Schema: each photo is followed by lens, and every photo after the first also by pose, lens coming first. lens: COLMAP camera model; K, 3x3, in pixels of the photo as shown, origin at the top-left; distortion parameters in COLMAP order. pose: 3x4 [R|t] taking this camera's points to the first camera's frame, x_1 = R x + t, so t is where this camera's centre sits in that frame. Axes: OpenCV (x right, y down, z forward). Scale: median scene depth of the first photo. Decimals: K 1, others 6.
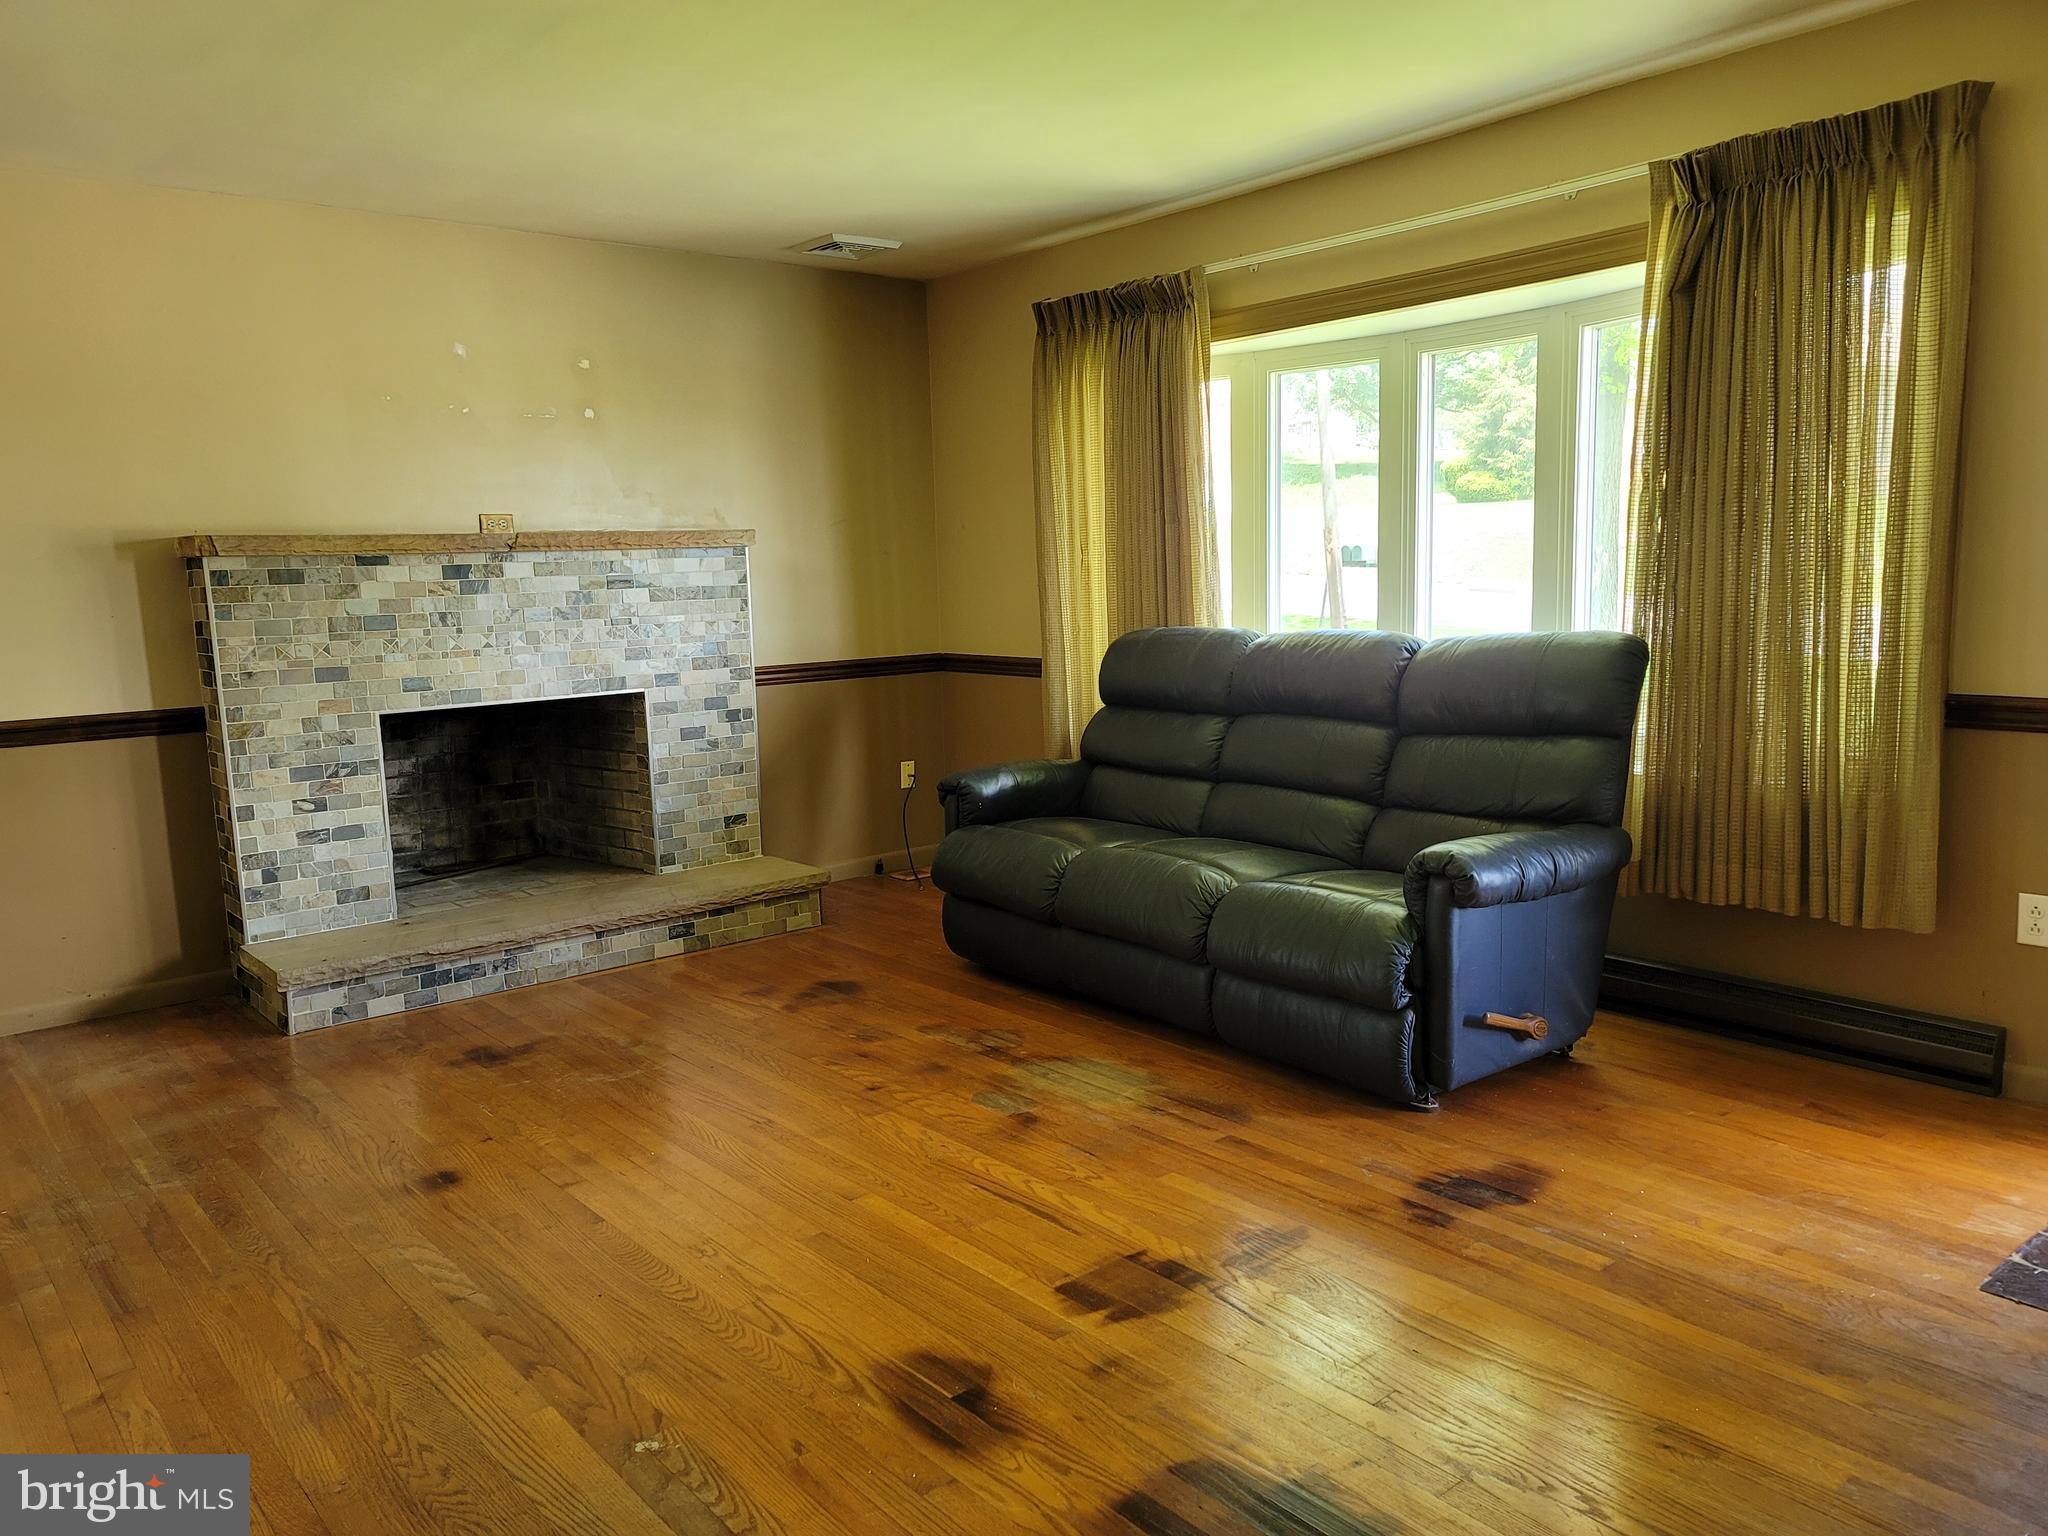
lens RADIAL K [[1503.4, 0, 1024.0], [0, 1503.4, 768.0], [0, 0, 1]] dist [0.036944, -0.036585]
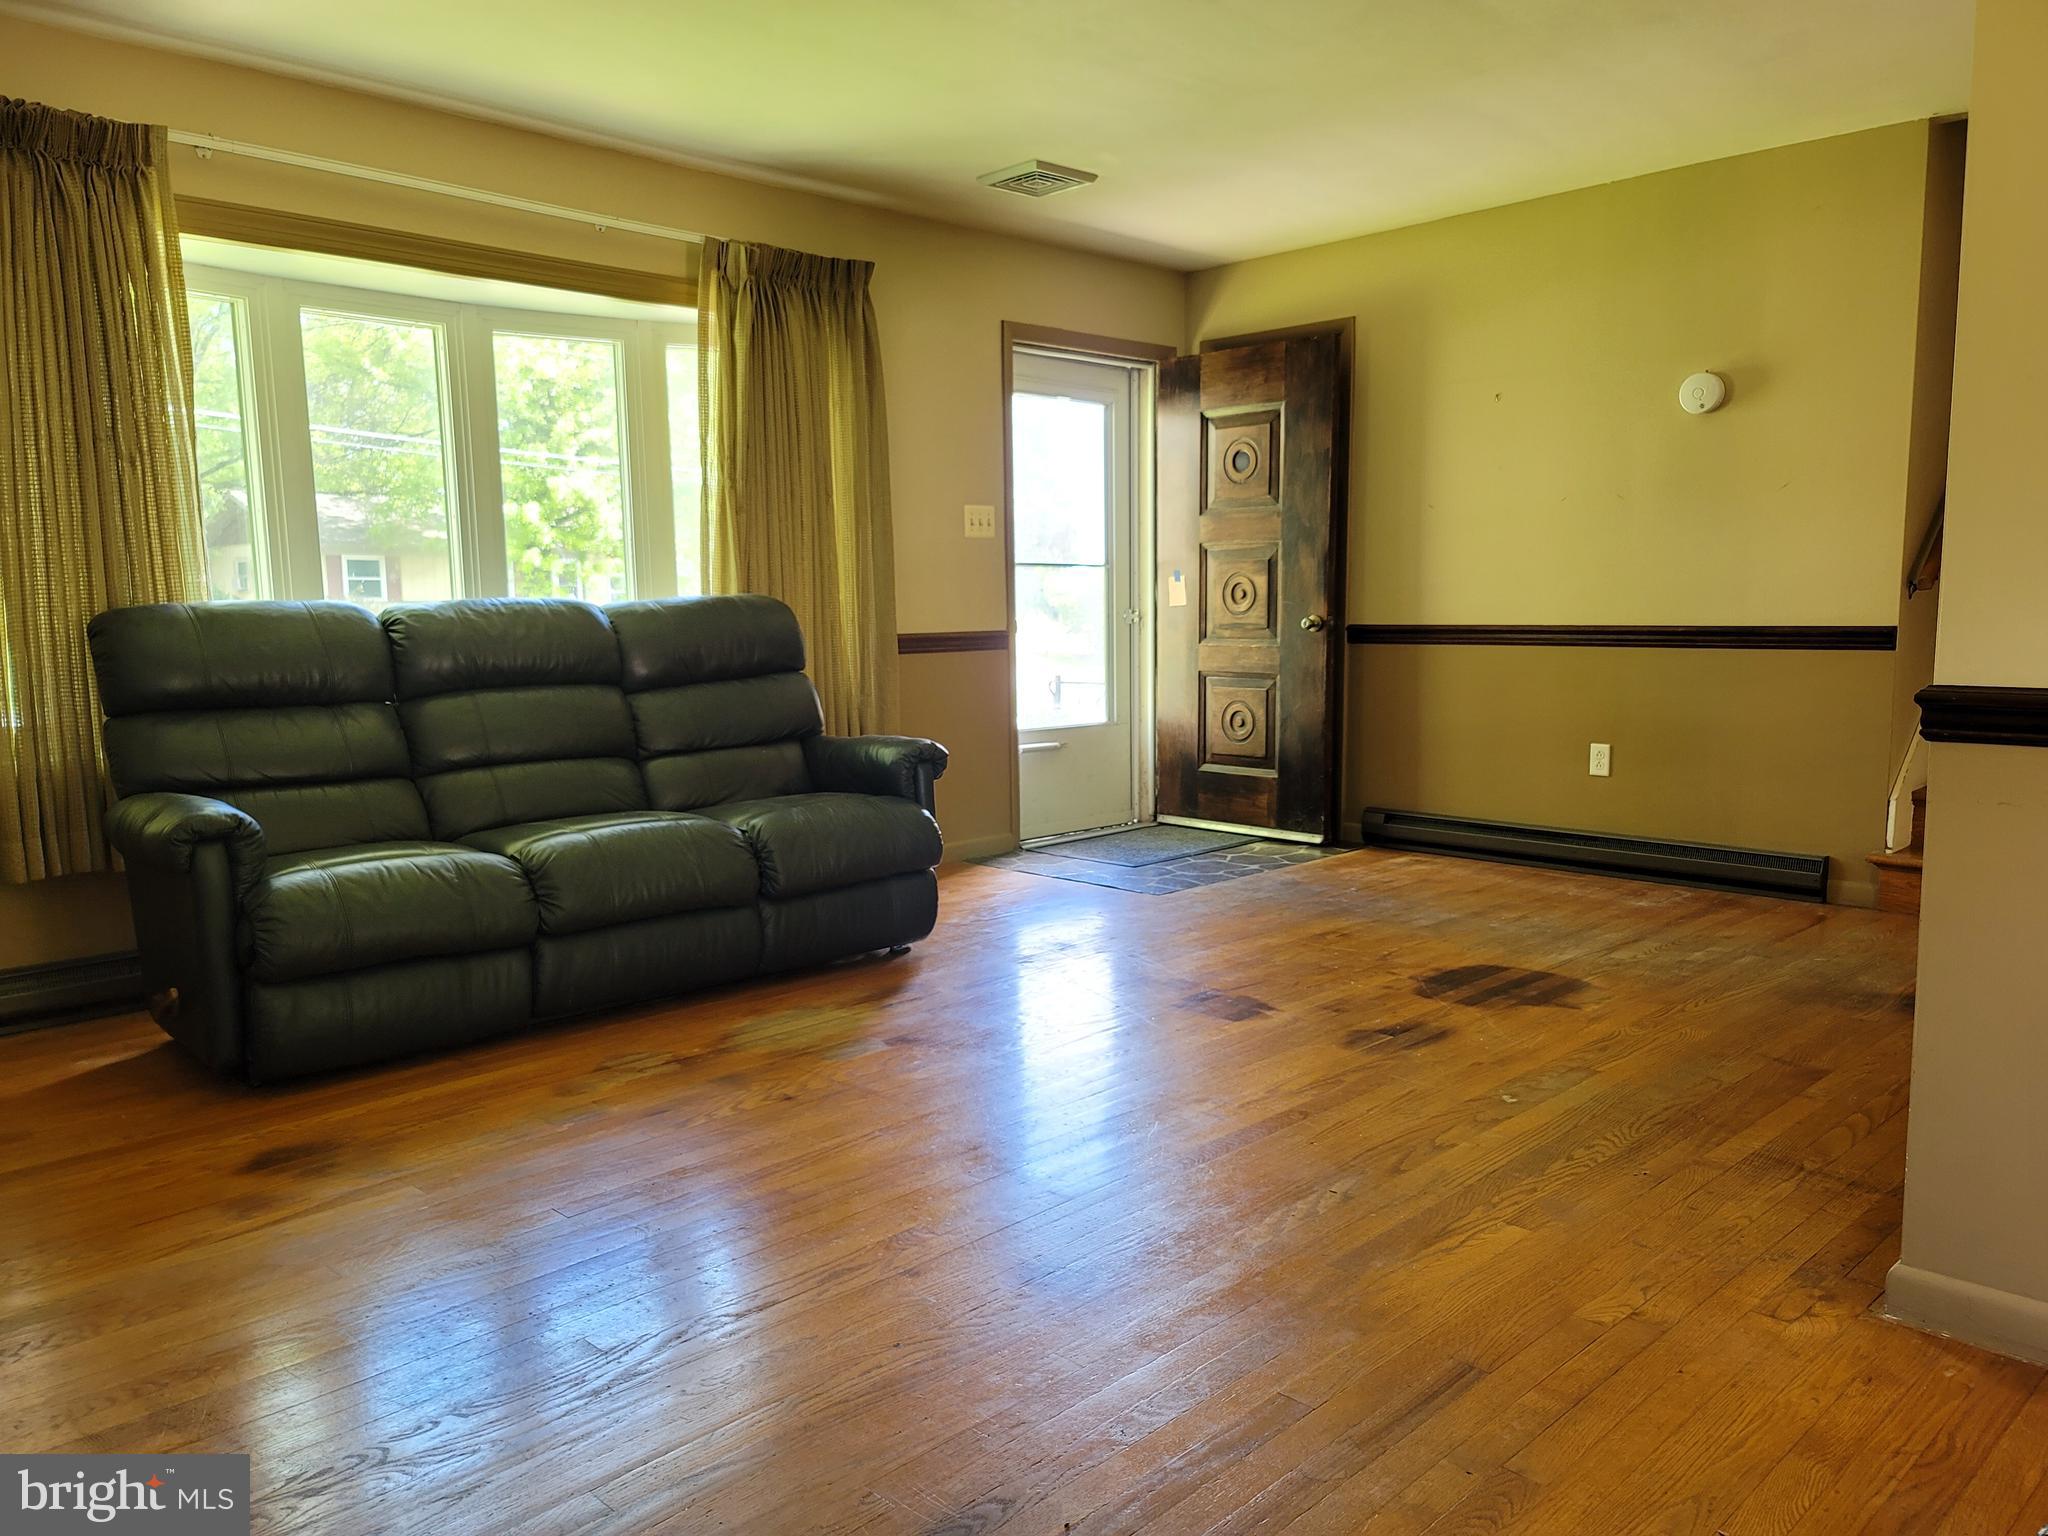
lens RADIAL K [[1519.1, 0, 1051.2], [0, 1519.1, 768.6], [0, 0, 1]] dist [0.012664, 0.001339]
pose [[-0.089003, -0.082957, 0.992571, -1.023865], [0.156015, 0.983063, 0.096153, -0.030652], [-0.983737, 0.163414, -0.074553, 0.958141]]
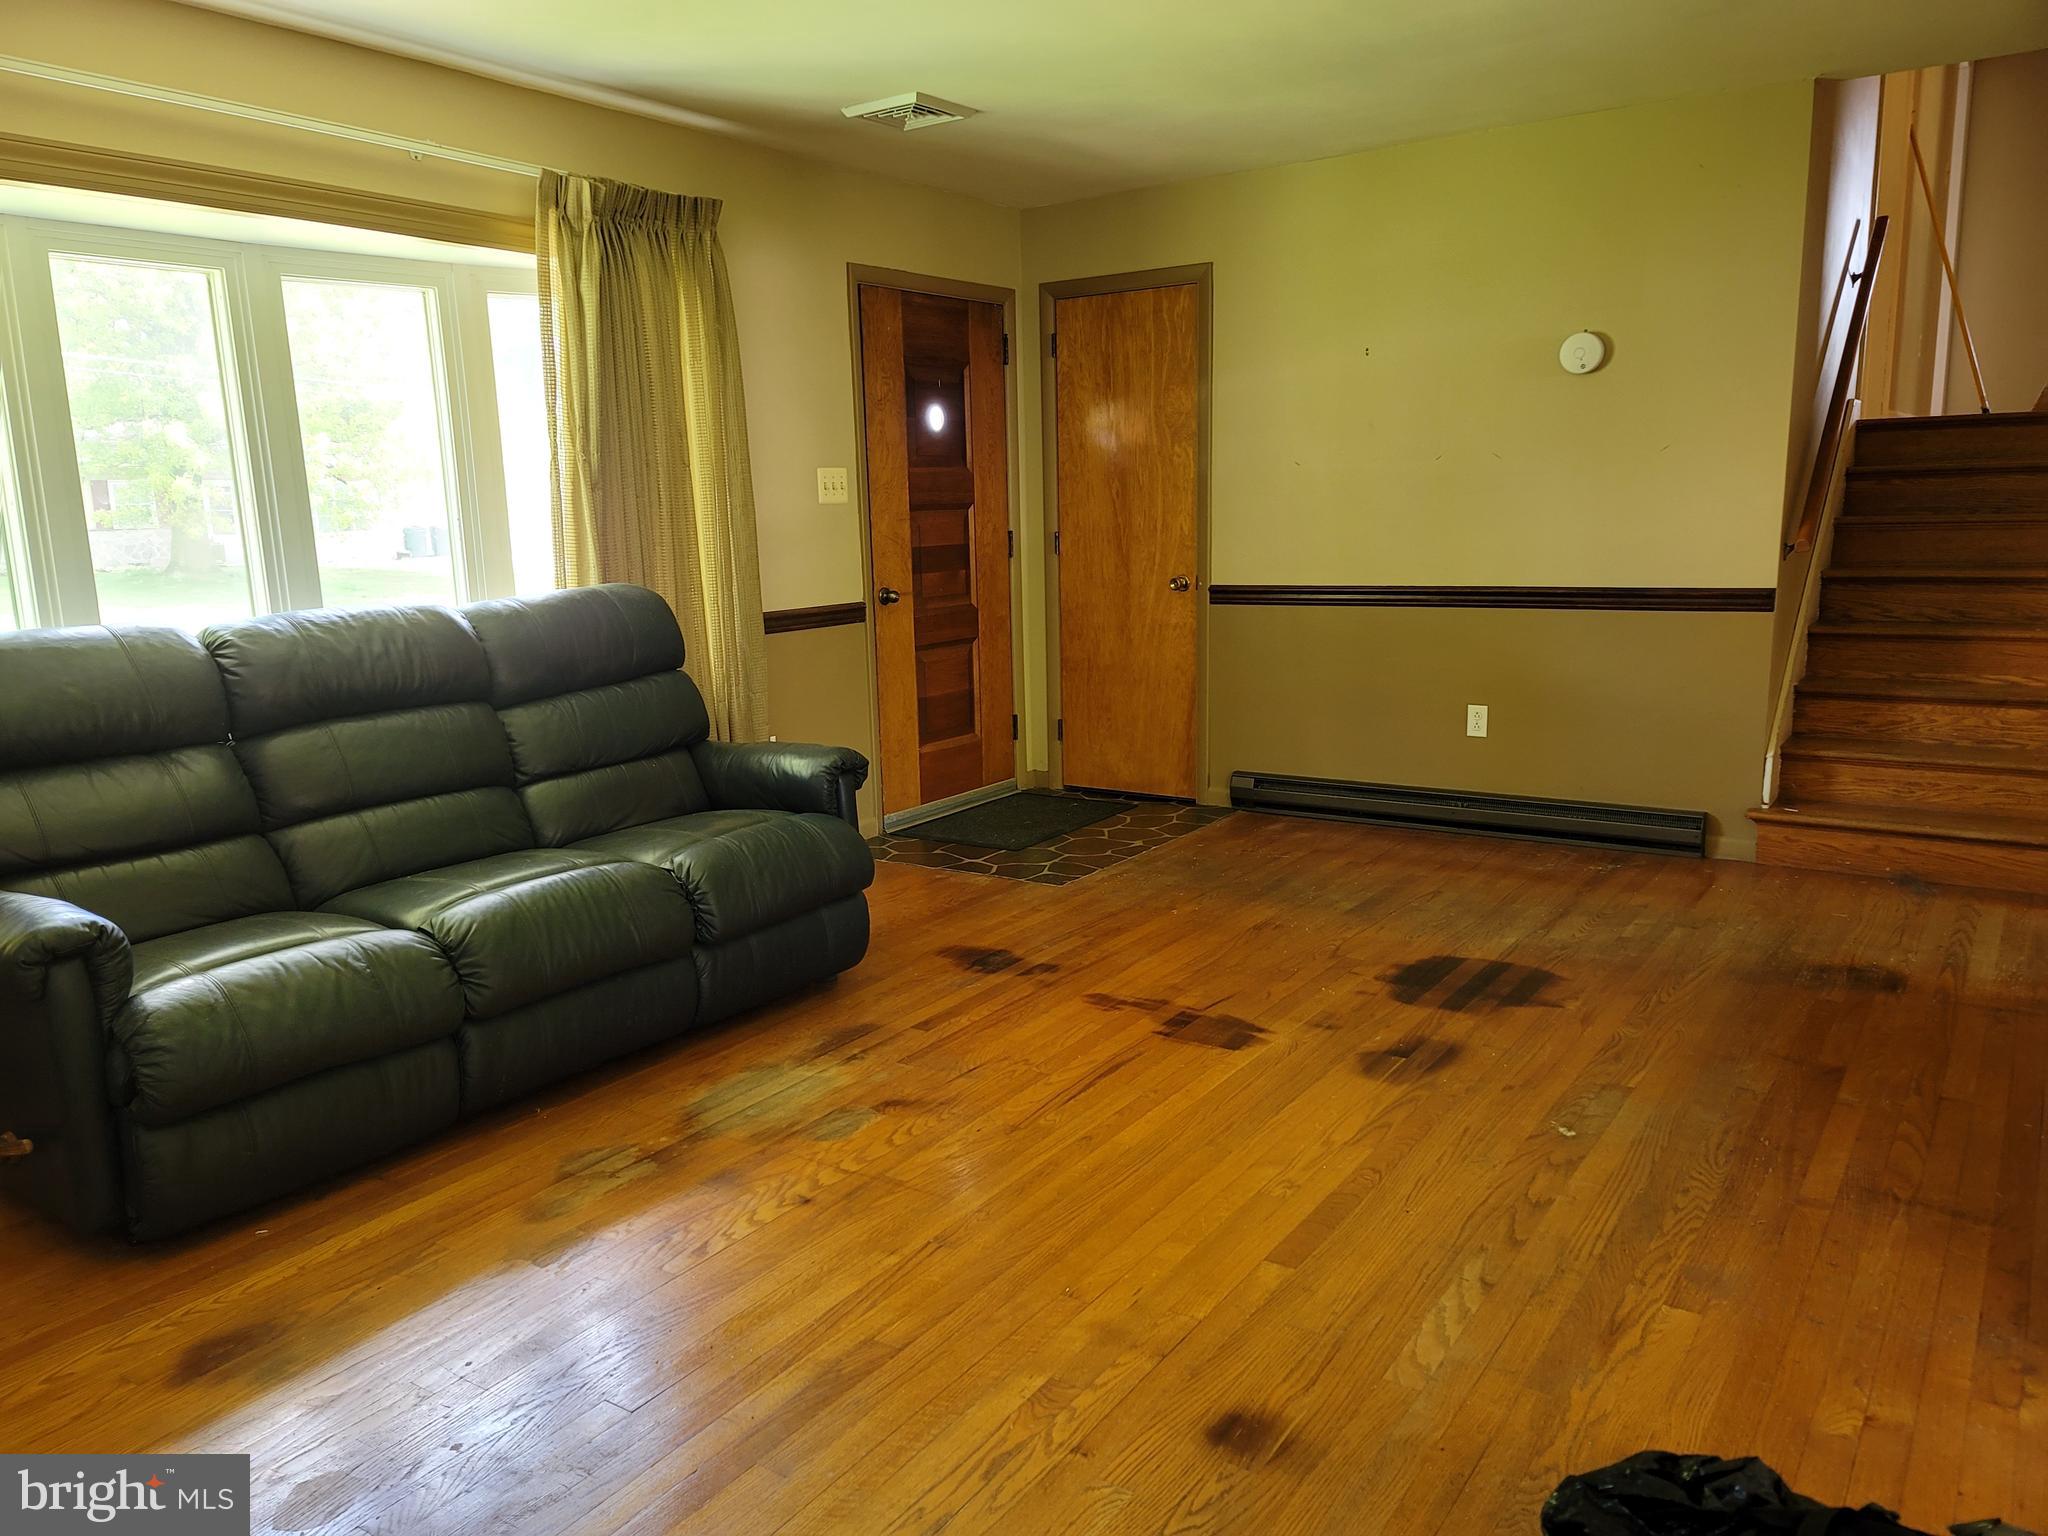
lens RADIAL K [[1503.4, 0, 1024.0], [0, 1503.4, 768.0], [0, 0, 1]] dist [0.036944, -0.036585]
pose [[-0.269491, -0.134294, 0.953593, -0.879601], [0.170995, 0.967820, 0.184622, -0.123556], [-0.947700, 0.212814, -0.237855, 1.111940]]
